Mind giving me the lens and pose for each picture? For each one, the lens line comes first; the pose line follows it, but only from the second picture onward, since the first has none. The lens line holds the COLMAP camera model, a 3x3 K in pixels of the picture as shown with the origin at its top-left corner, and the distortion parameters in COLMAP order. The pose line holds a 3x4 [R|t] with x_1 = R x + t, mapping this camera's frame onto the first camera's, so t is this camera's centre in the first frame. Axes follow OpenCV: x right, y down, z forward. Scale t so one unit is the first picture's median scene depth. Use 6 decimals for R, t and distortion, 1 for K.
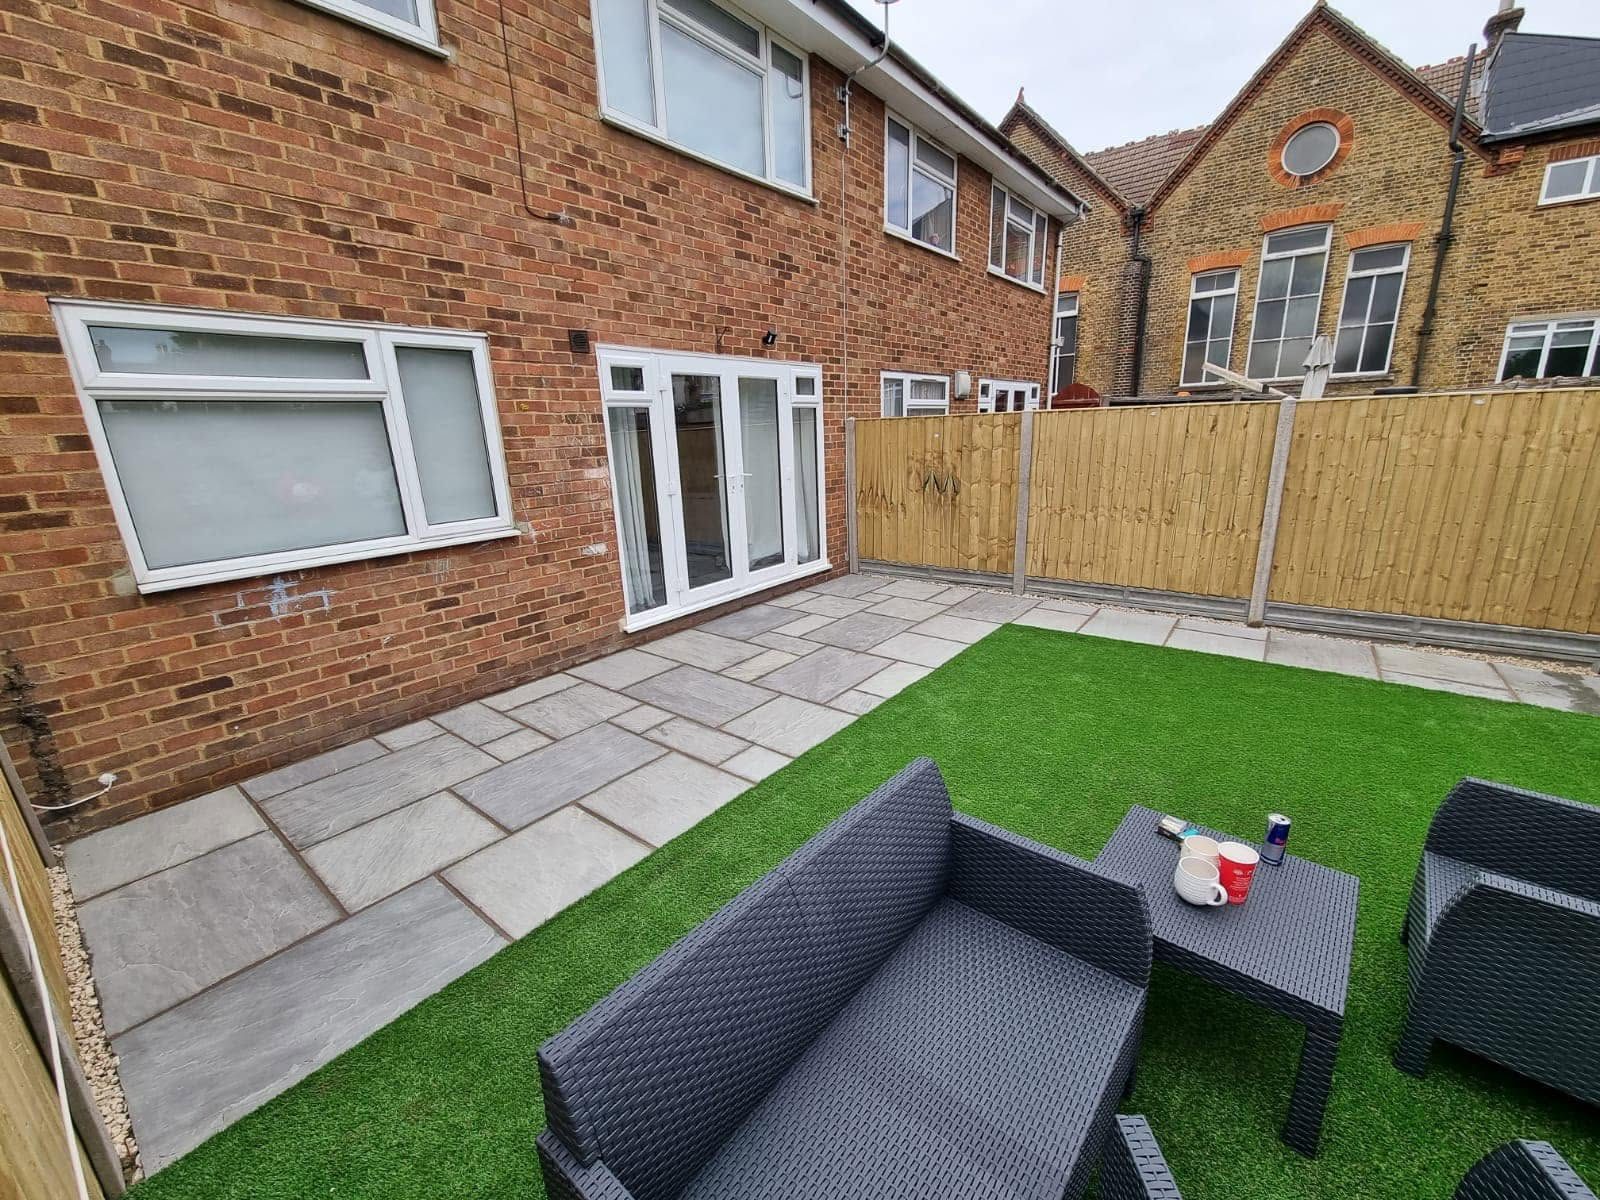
lens RADIAL K [[654.6, 0, 794.4], [0, 654.6, 606.1], [0, 0, 1]] dist [0.002648, -0.000820]
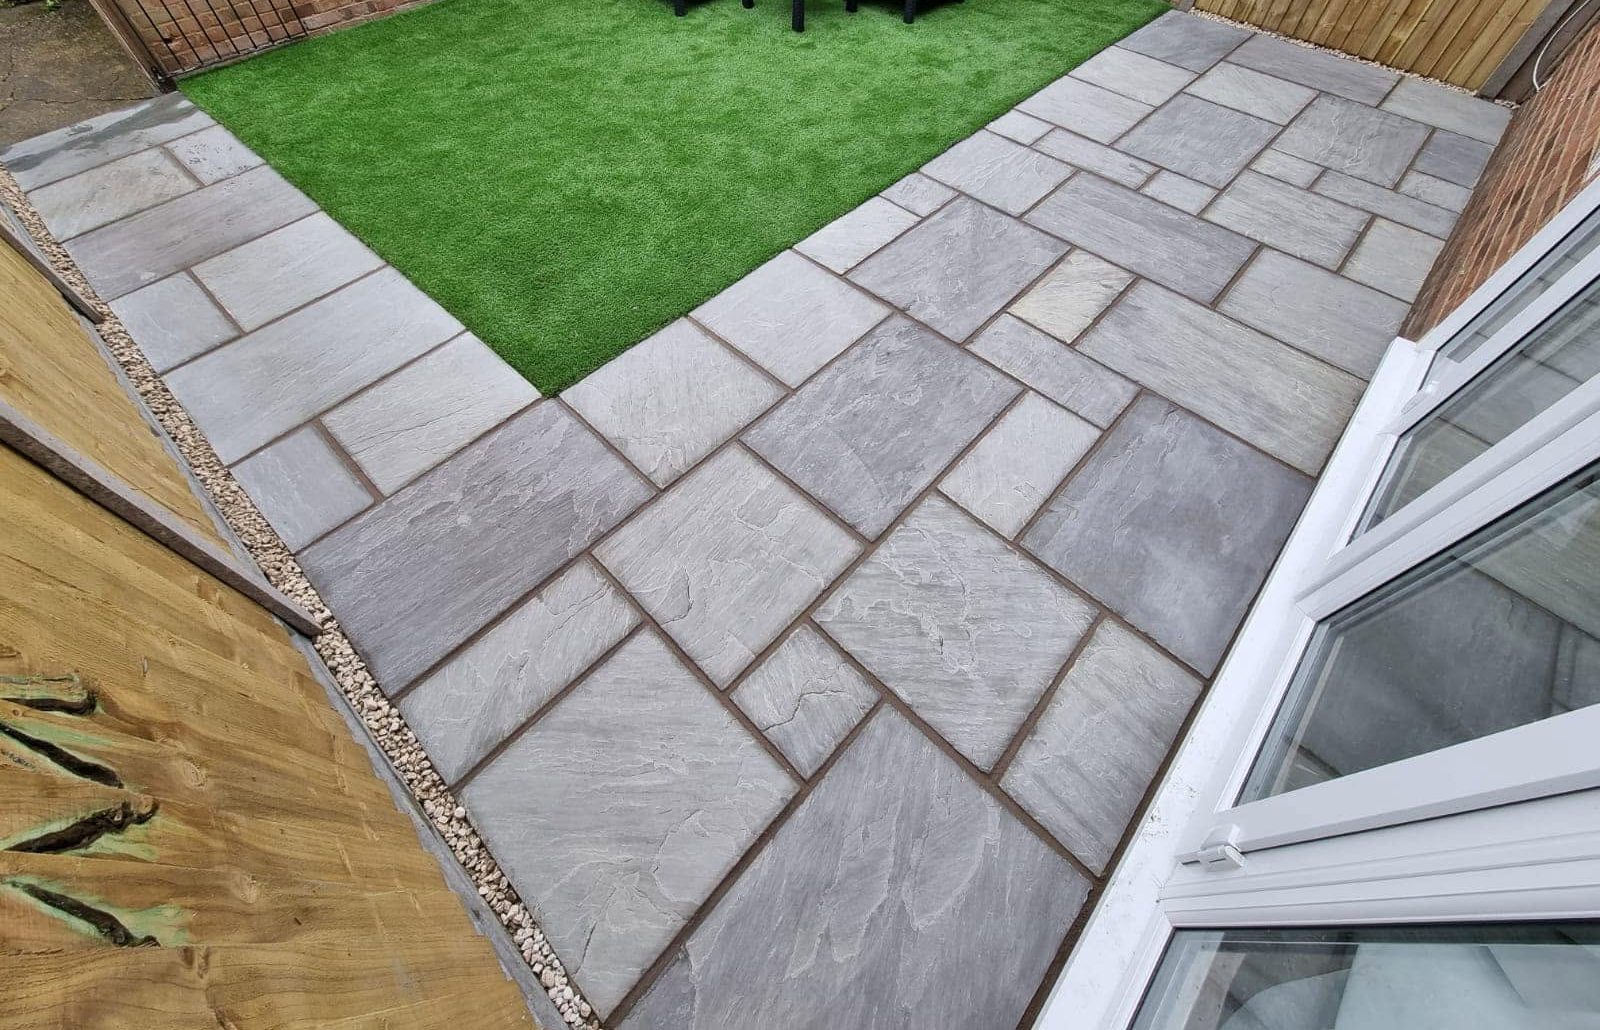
lens RADIAL K [[644.3, 0, 796.9], [0, 644.3, 447.4], [0, 0, 1]] dist [-0.000025, -0.000184]
pose [[-0.996573, -0.056266, 0.060638, 0.160805], [0.035682, 0.368940, 0.928768, -0.424296], [-0.074630, 0.927748, -0.365668, 1.424909]]
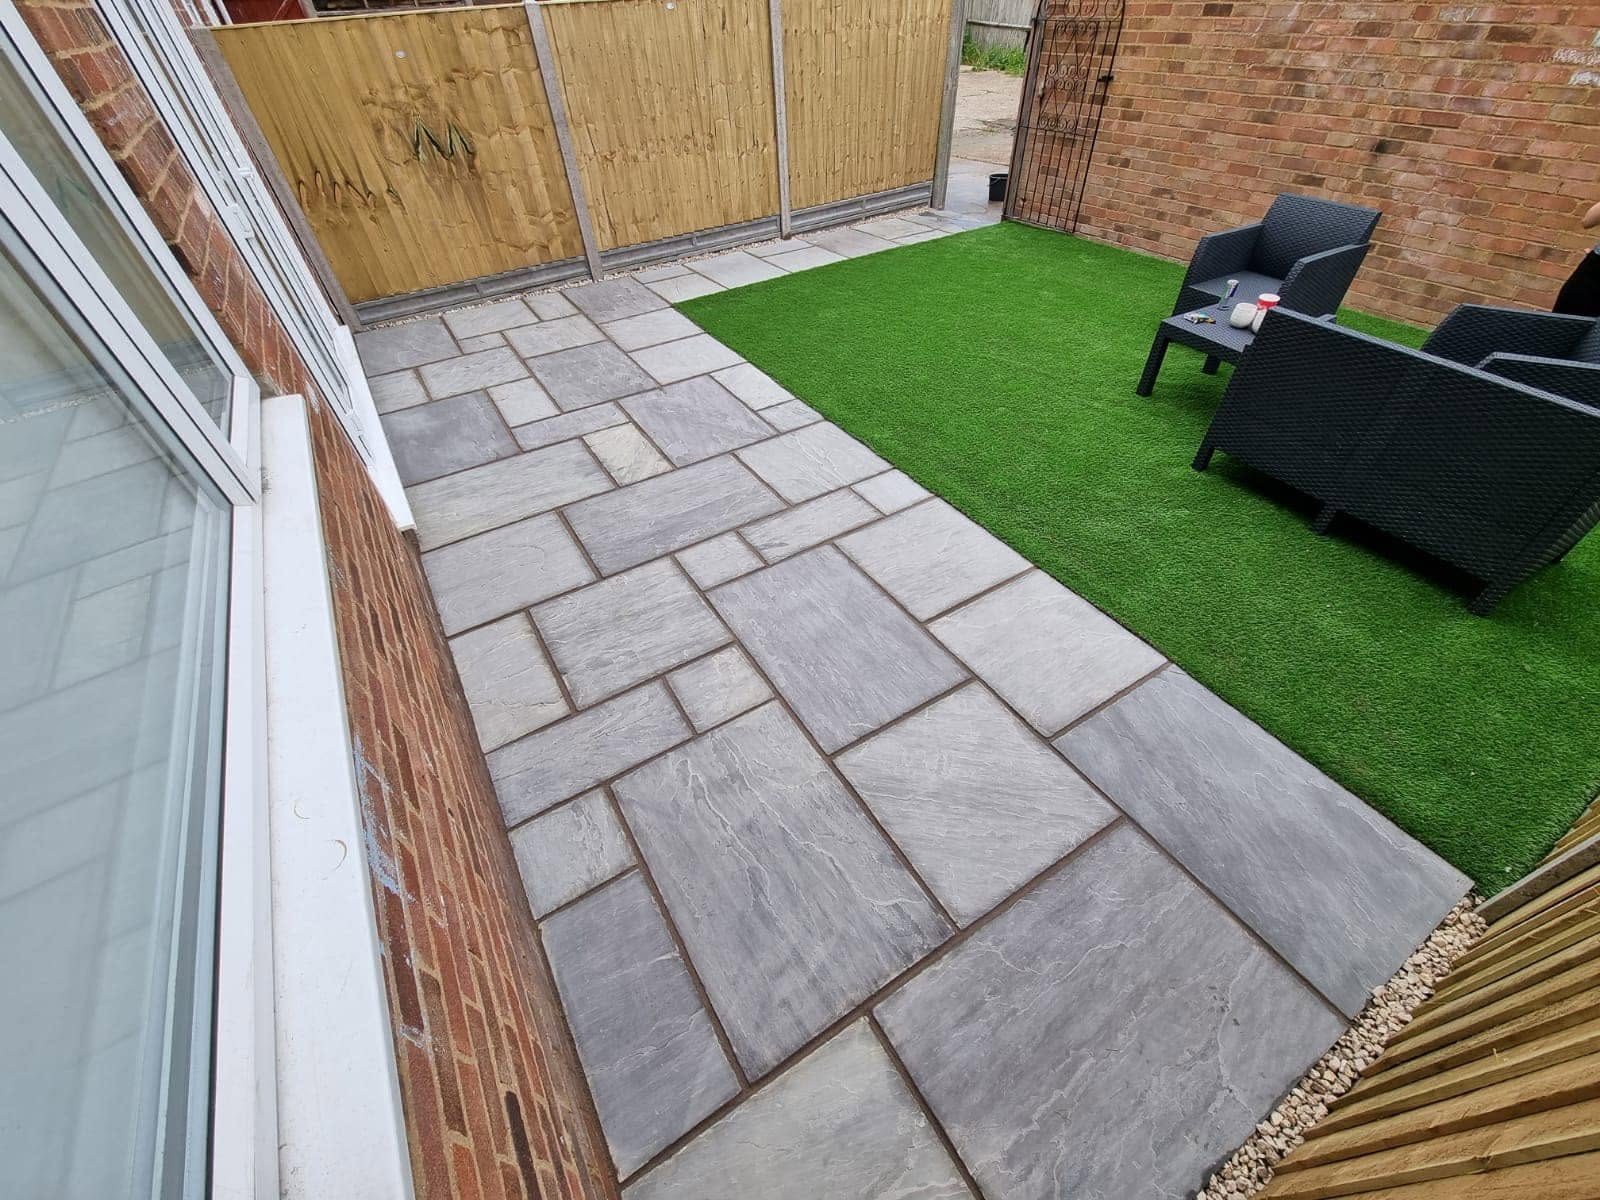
lens RADIAL K [[654.6, 0, 800.0], [0, 654.6, 611.2], [0, 0, 1]] dist [0.002648, -0.000820]
pose [[0.337221, -0.638963, 0.691381, -0.633842], [0.276640, 0.769232, 0.575980, -0.148022], [-0.899862, -0.002969, 0.436164, 0.531225]]
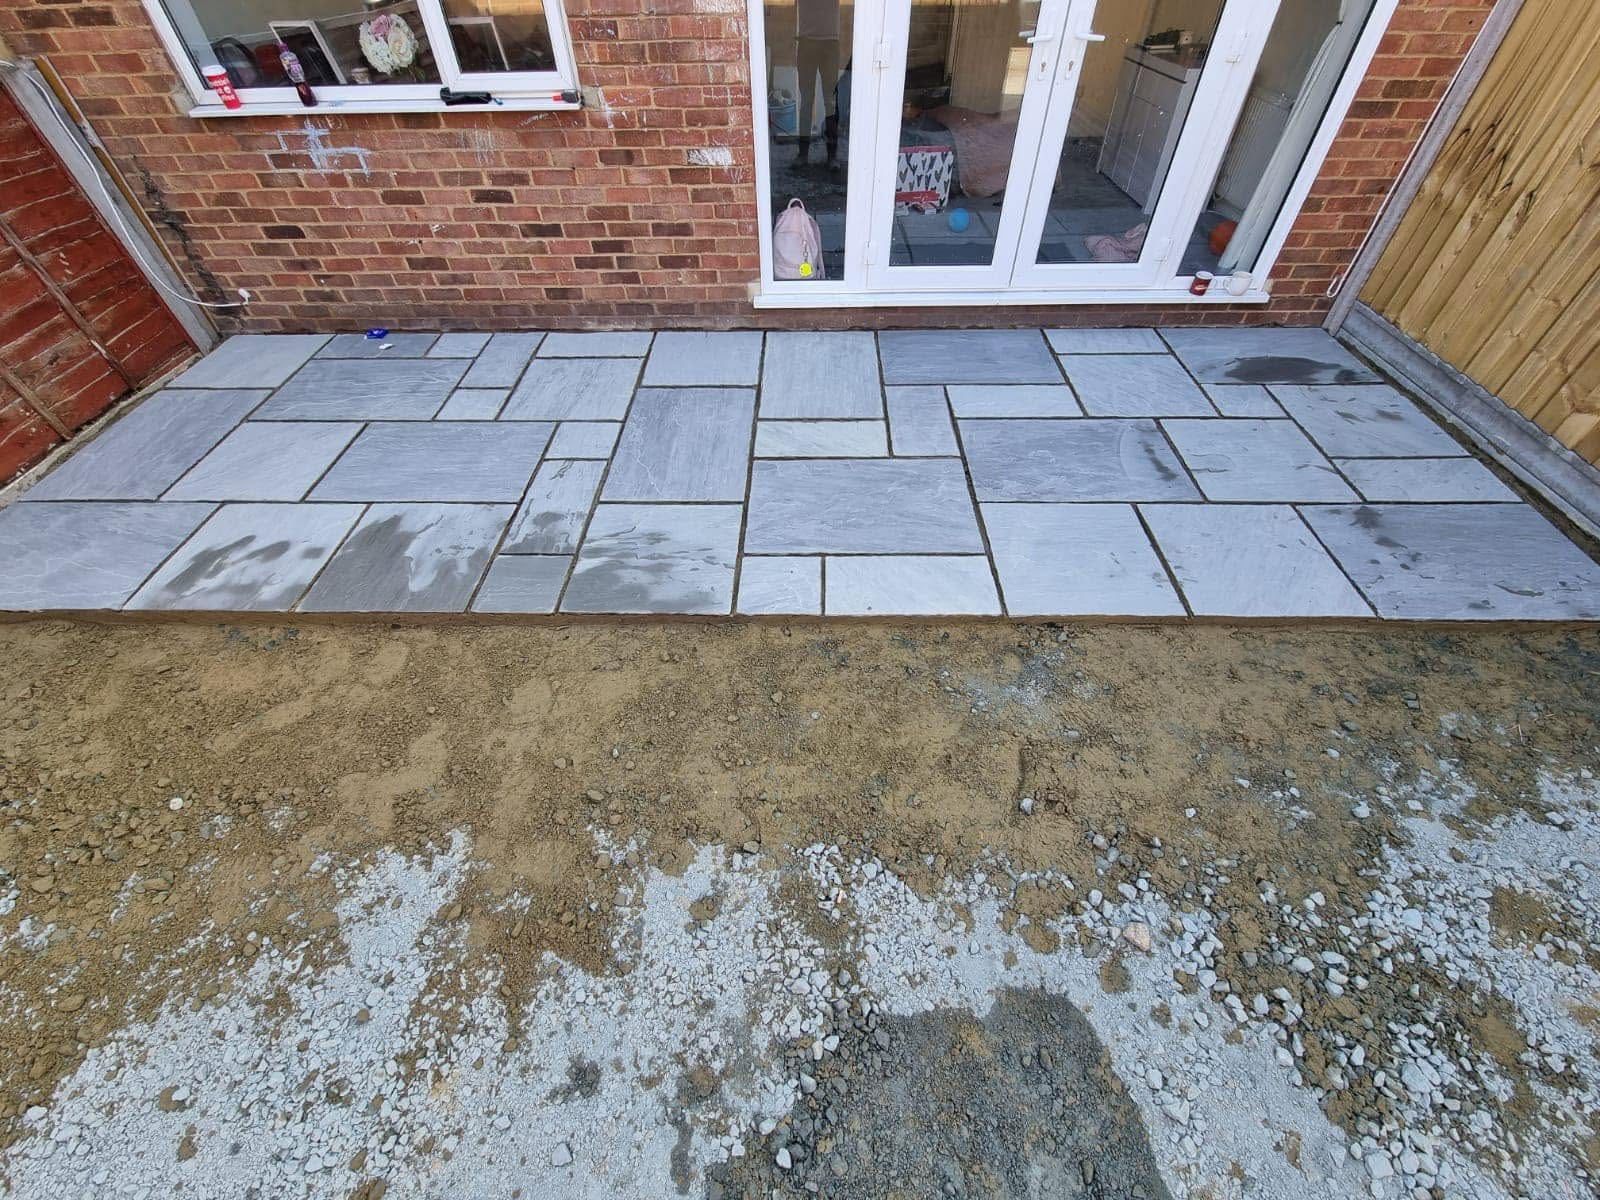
lens RADIAL K [[654.6, 0, 796.7], [0, 654.6, 606.9], [0, 0, 1]] dist [0.002648, -0.000820]
pose [[0.604614, 0.595729, -0.528723, 0.376944], [-0.214438, 0.761026, 0.612255, -0.172554], [0.767110, -0.256800, 0.587874, 0.601619]]
